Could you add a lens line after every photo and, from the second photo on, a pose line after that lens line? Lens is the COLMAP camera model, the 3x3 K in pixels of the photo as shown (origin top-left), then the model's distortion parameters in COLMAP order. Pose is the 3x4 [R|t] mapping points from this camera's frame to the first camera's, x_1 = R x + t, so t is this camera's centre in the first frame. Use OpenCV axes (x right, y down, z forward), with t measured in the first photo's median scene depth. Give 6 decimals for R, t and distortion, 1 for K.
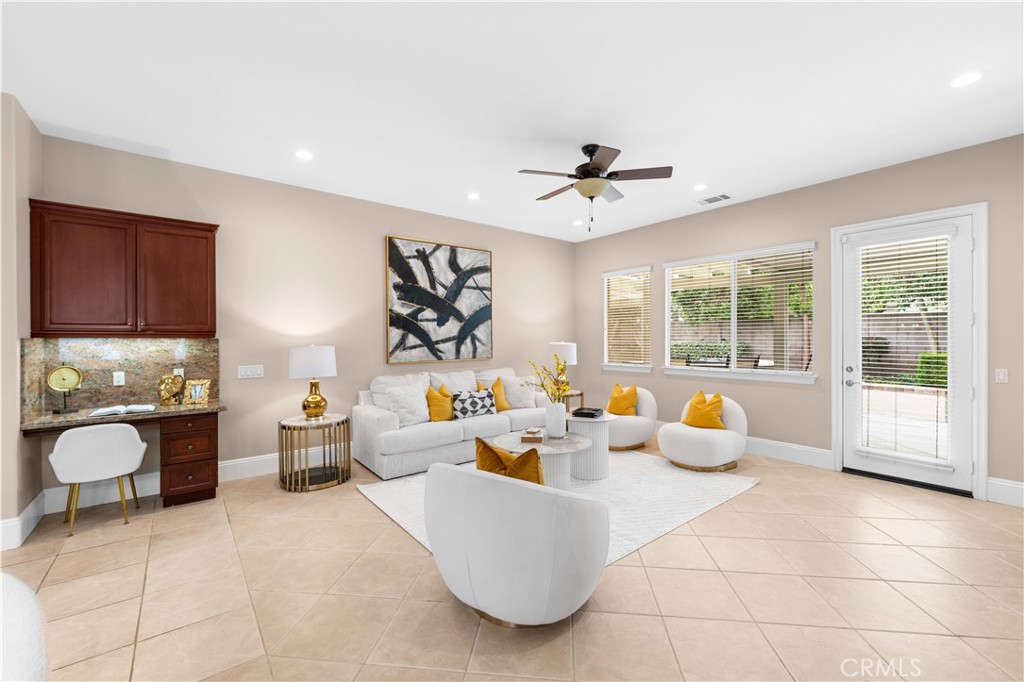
lens RADIAL K [[412.5, 0, 508.6], [0, 412.5, 327.7], [0, 0, 1]] dist [-0.000987, -0.000064]
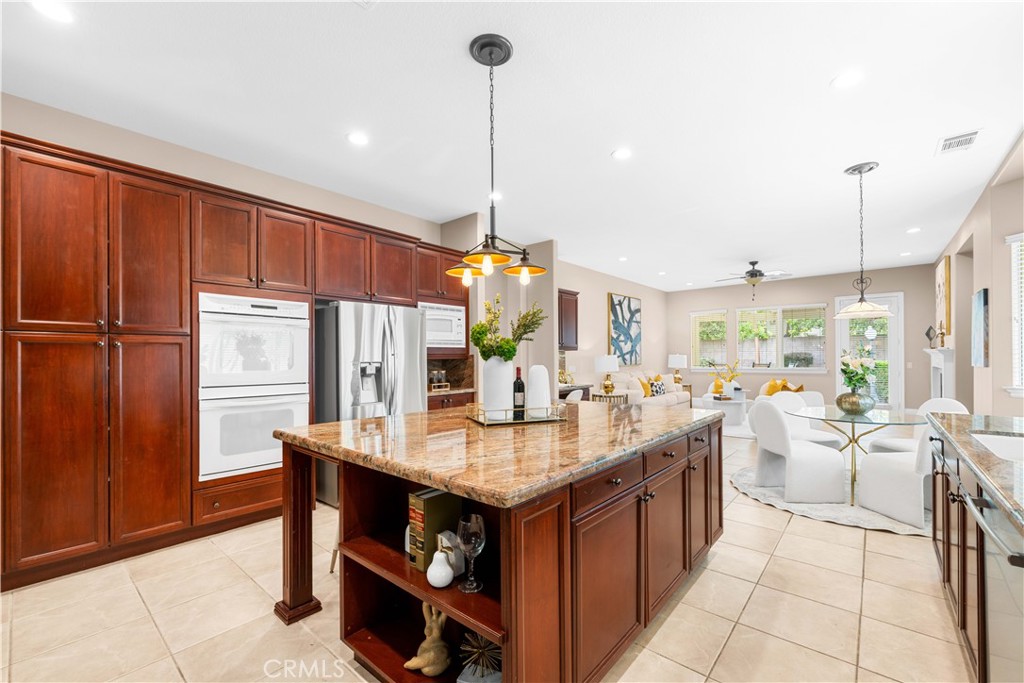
lens RADIAL K [[421.9, 0, 517.1], [0, 421.9, 344.5], [0, 0, 1]] dist [0.018511, -0.000109]
pose [[0.980067, 0.001519, 0.198660, -0.963869], [-0.000030, 0.999972, -0.007499, 0.008444], [-0.198666, 0.007343, 0.980040, -0.620030]]
